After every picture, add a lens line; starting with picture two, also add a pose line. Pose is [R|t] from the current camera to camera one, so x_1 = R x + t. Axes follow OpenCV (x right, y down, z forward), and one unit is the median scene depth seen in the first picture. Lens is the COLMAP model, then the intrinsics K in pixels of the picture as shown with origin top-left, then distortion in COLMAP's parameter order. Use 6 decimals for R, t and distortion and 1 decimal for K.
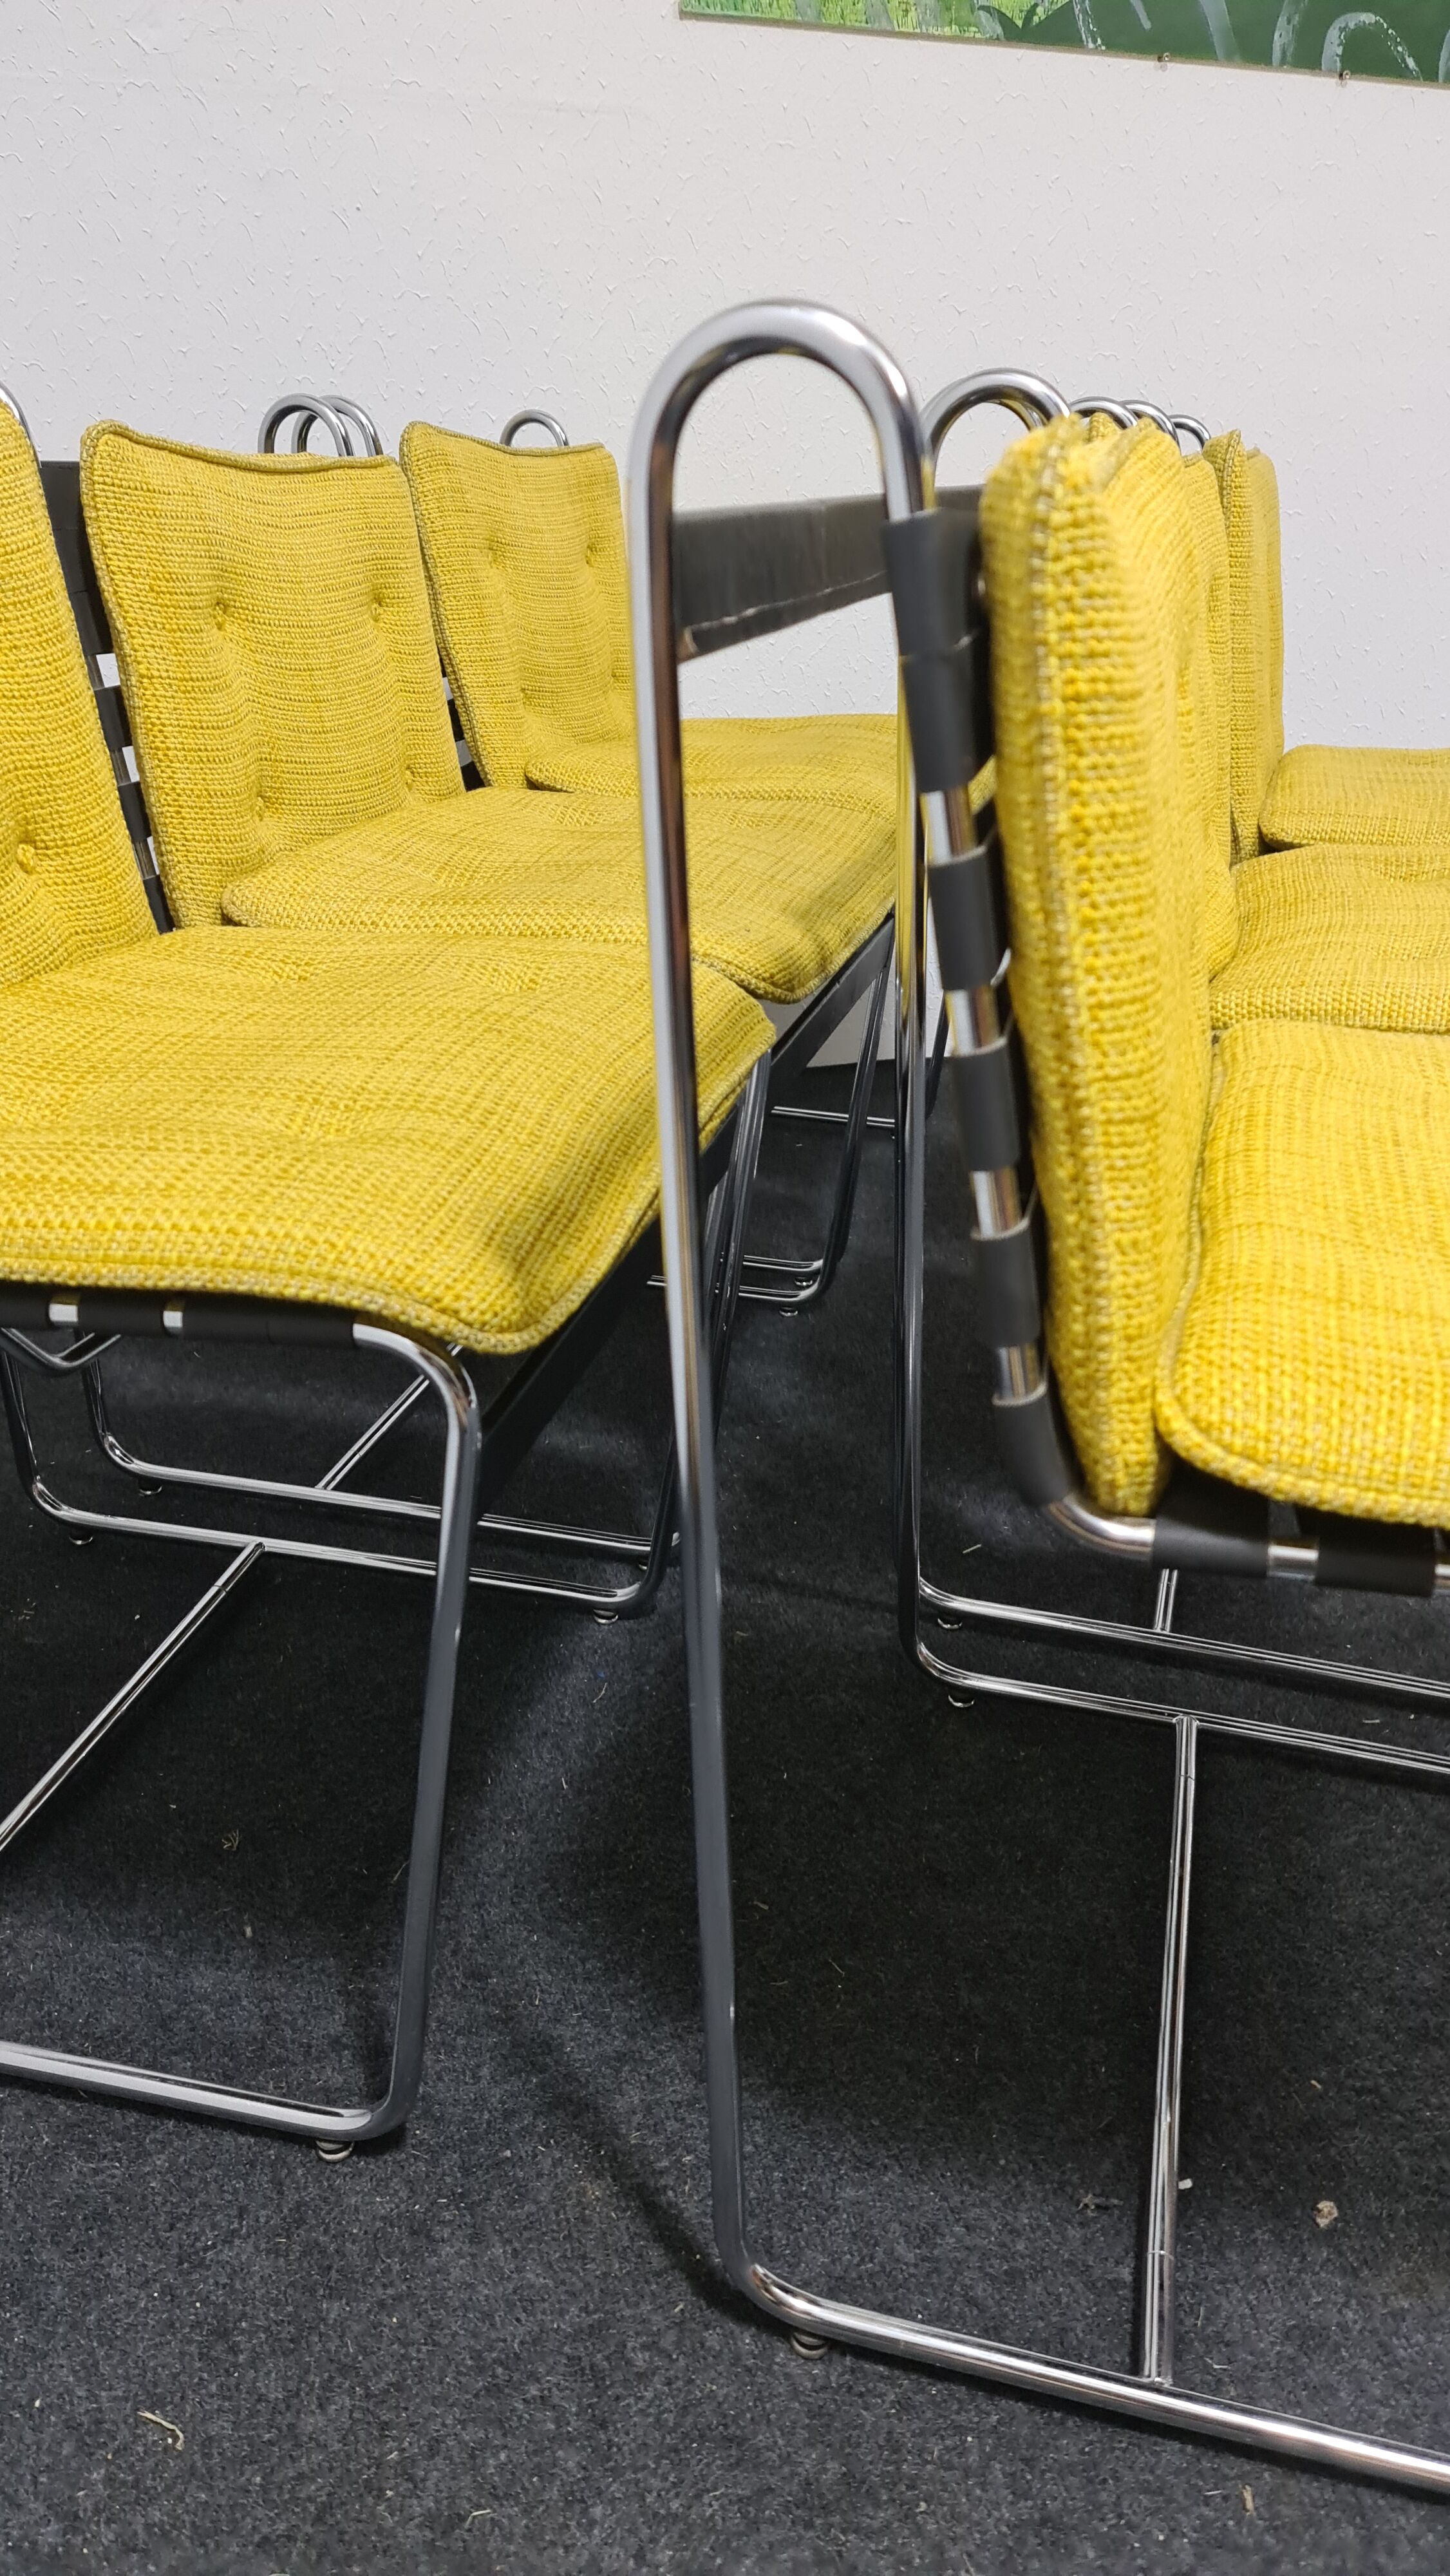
lens RADIAL K [[1880.0, 0, 708.3], [0, 1880.0, 1313.4], [0, 0, 1]] dist [0.083165, -0.067248]
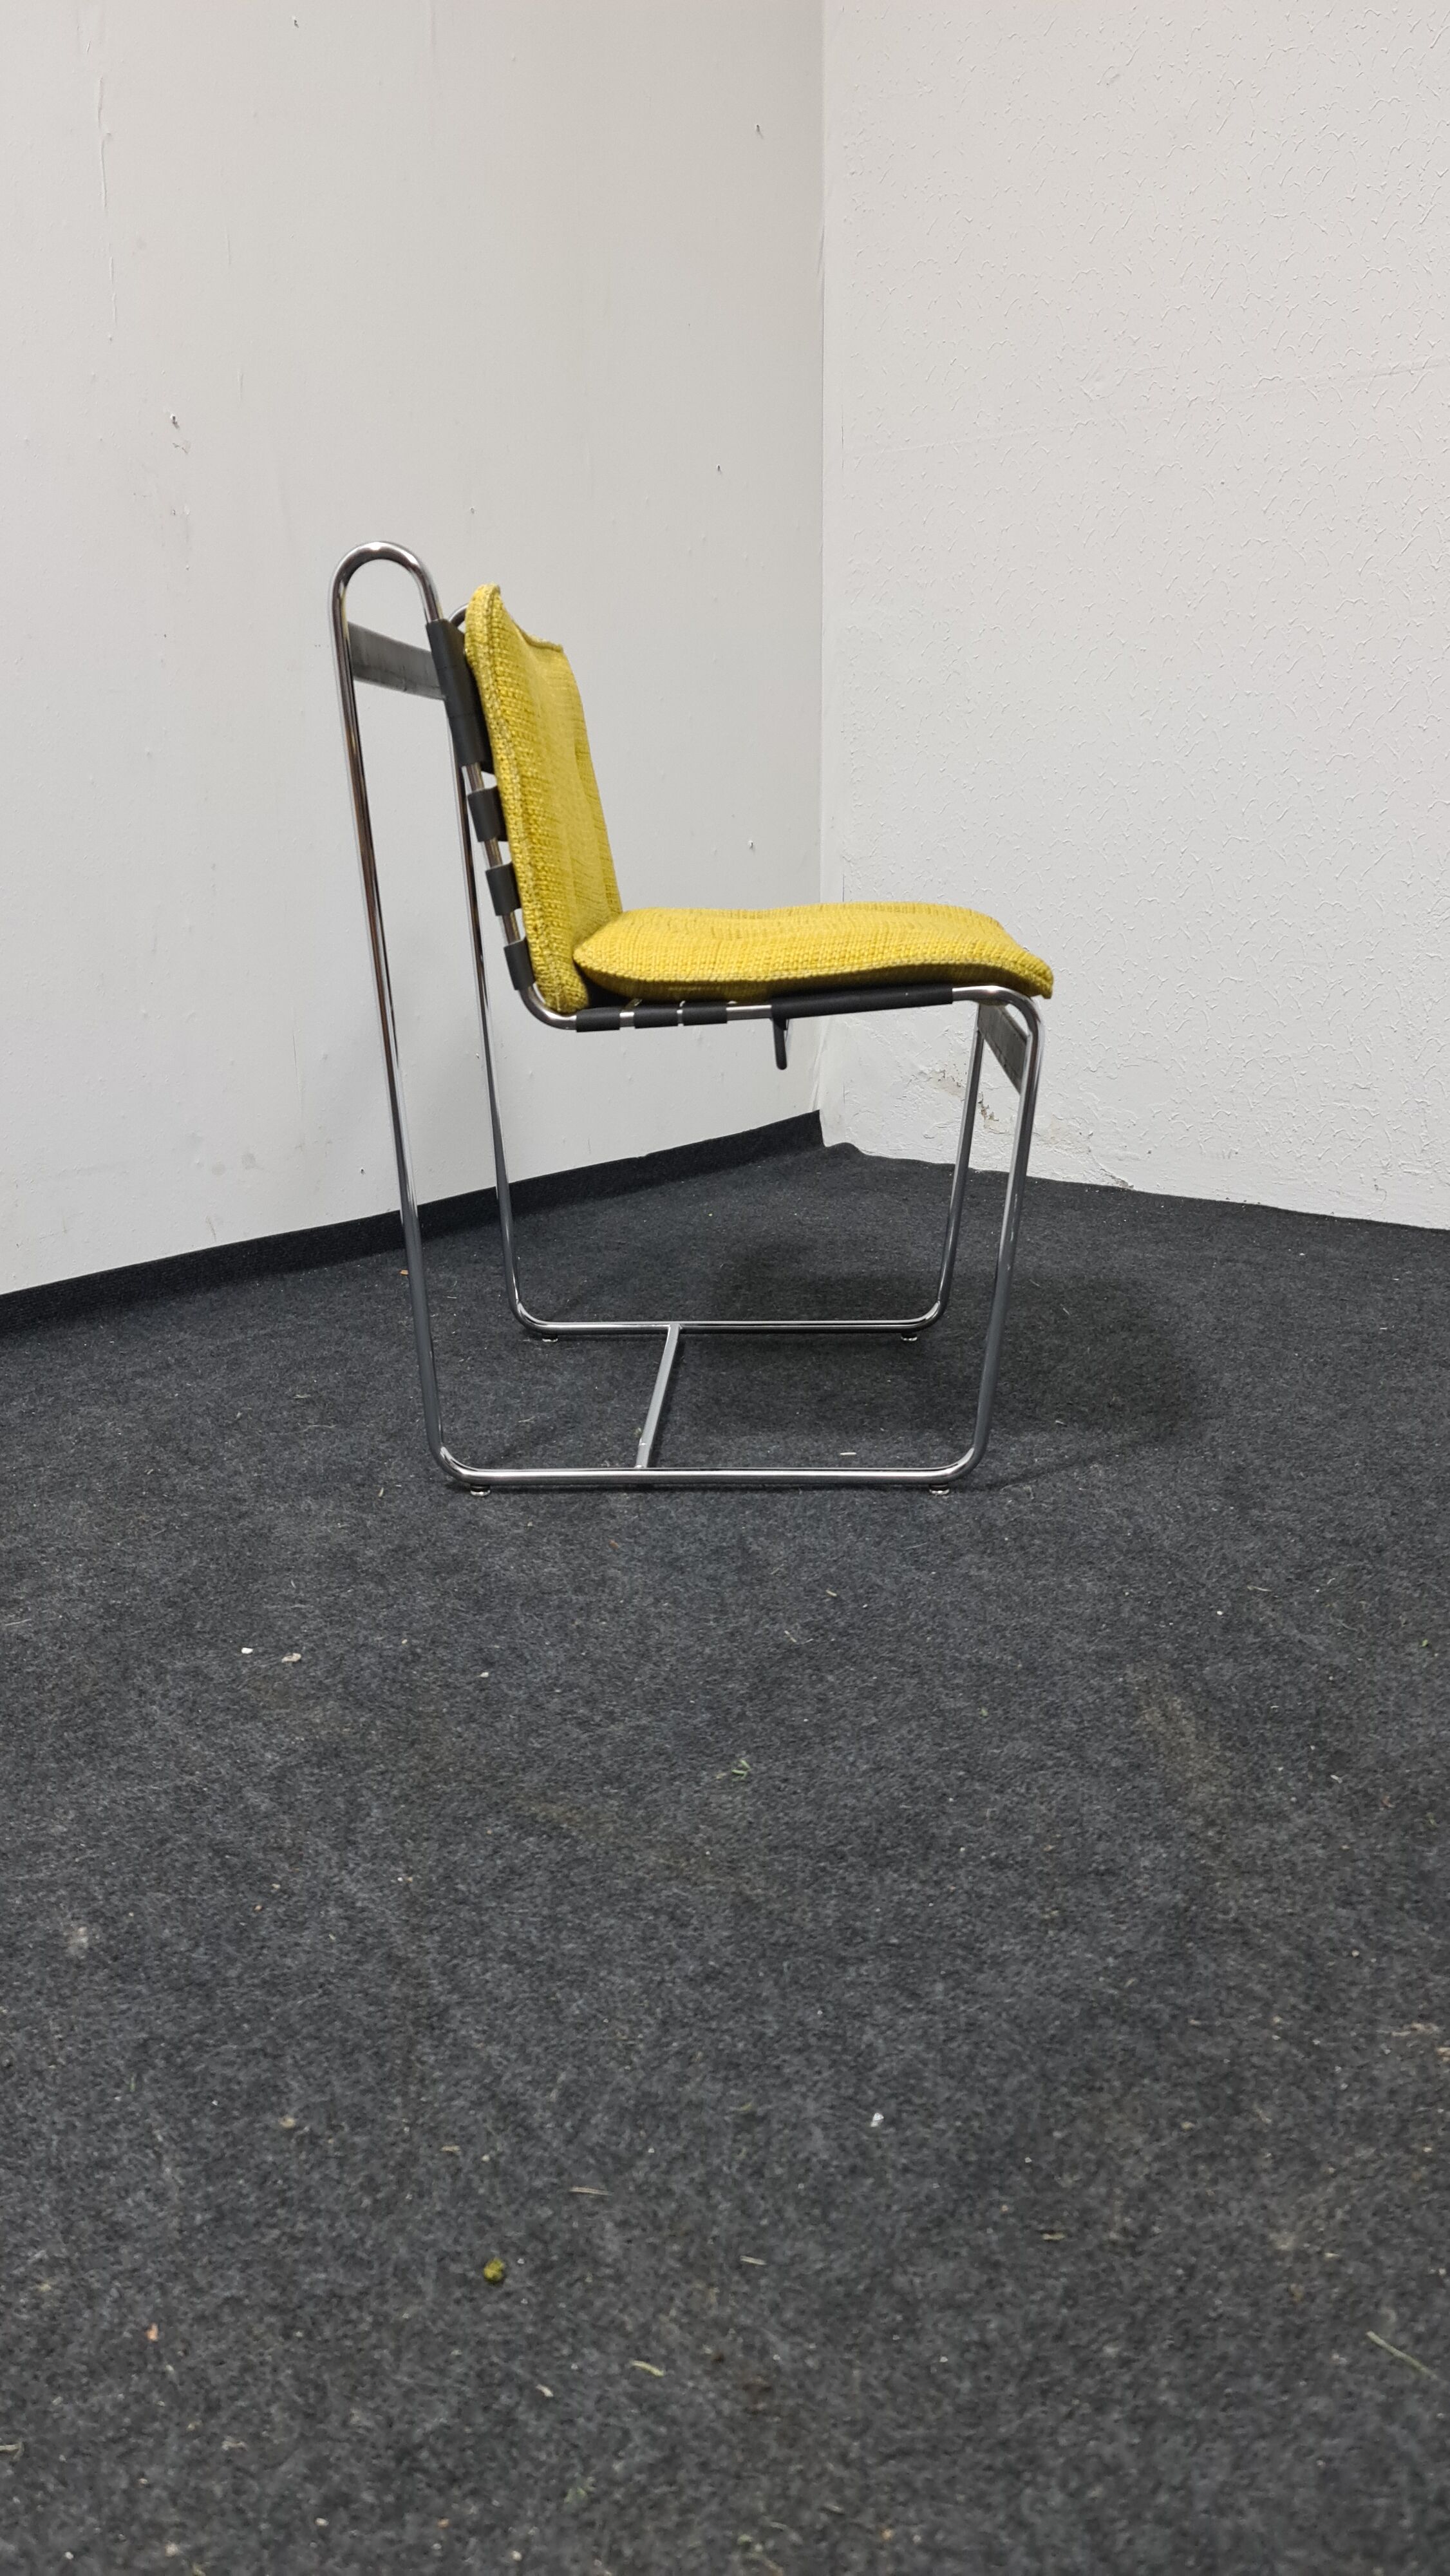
lens RADIAL K [[1880.0, 0, 704.3], [0, 1880.0, 1304.2], [0, 0, 1]] dist [0.083165, -0.067248]
pose [[0.561262, 0.192657, -0.804903, 1.521466], [-0.313344, 0.949599, 0.008794, 0.073203], [0.766029, 0.247276, 0.593341, 0.253955]]
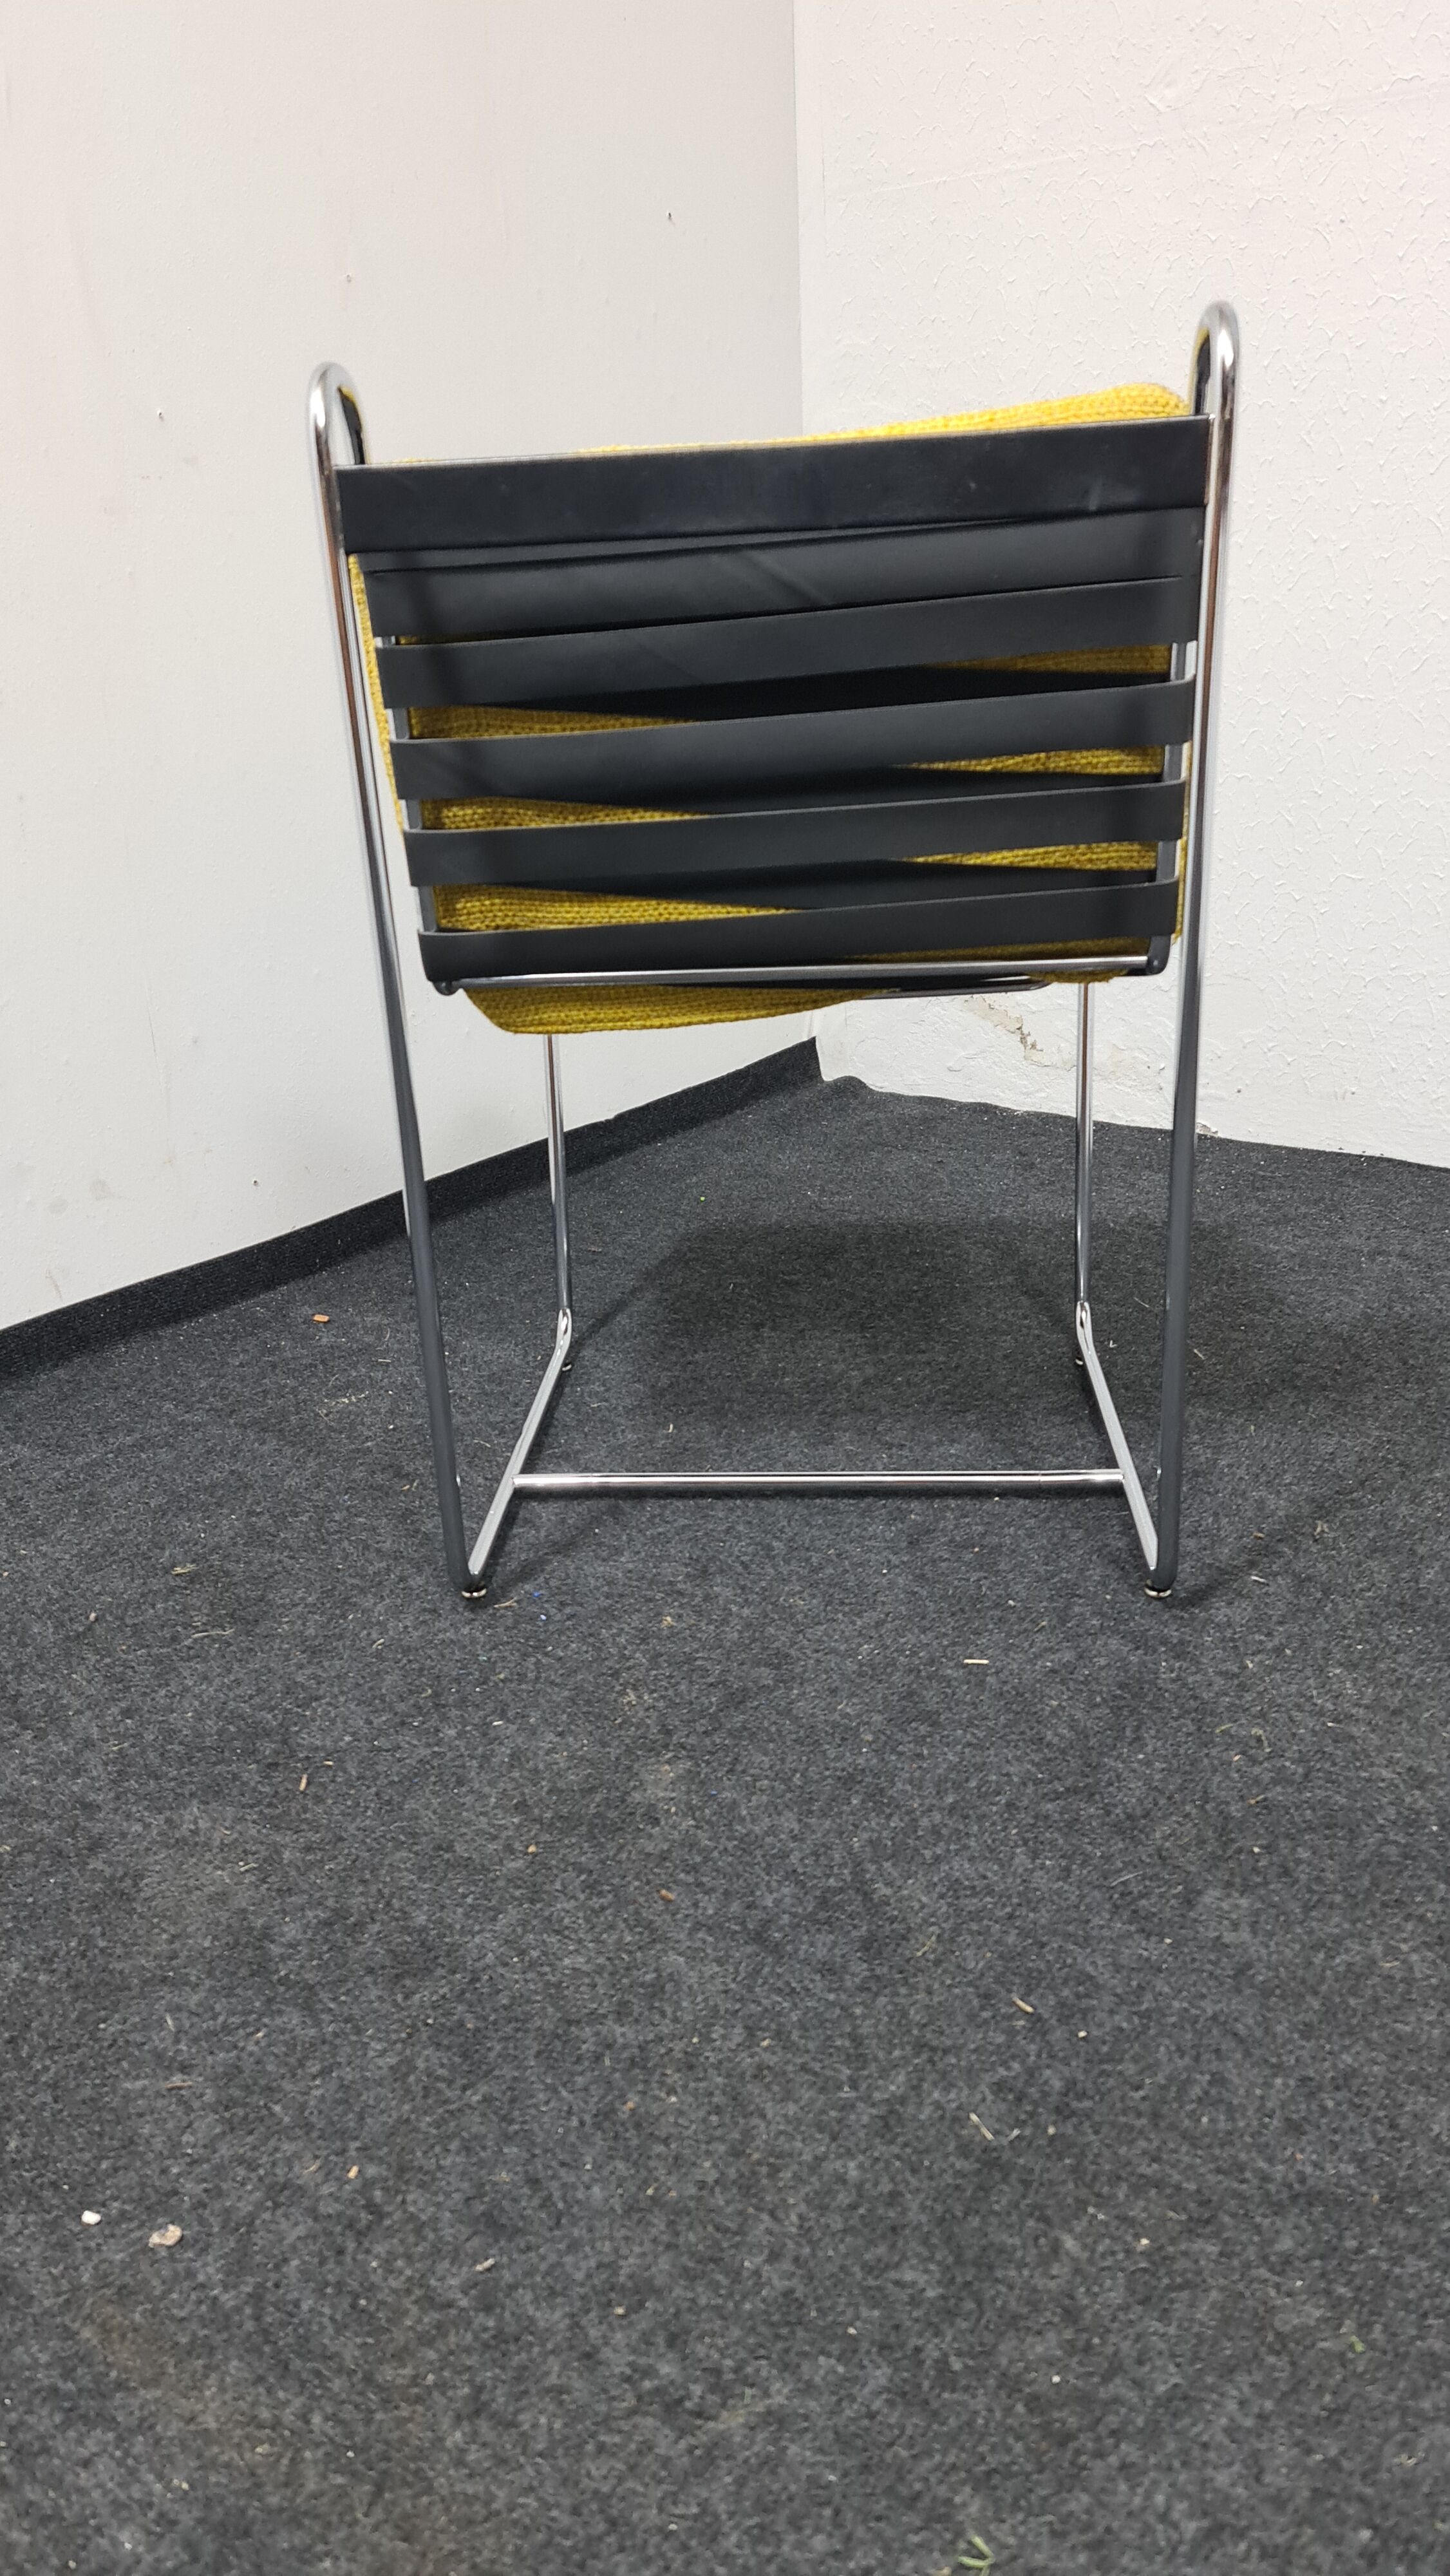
lens RADIAL K [[1880.0, 0, 718.5], [0, 1880.0, 1274.6], [0, 0, 1]] dist [0.083165, -0.067248]
pose [[0.608627, 0.228837, -0.759741, 0.980924], [-0.272723, 0.959504, 0.070529, -0.104473], [0.745114, 0.164273, 0.646389, 0.473995]]
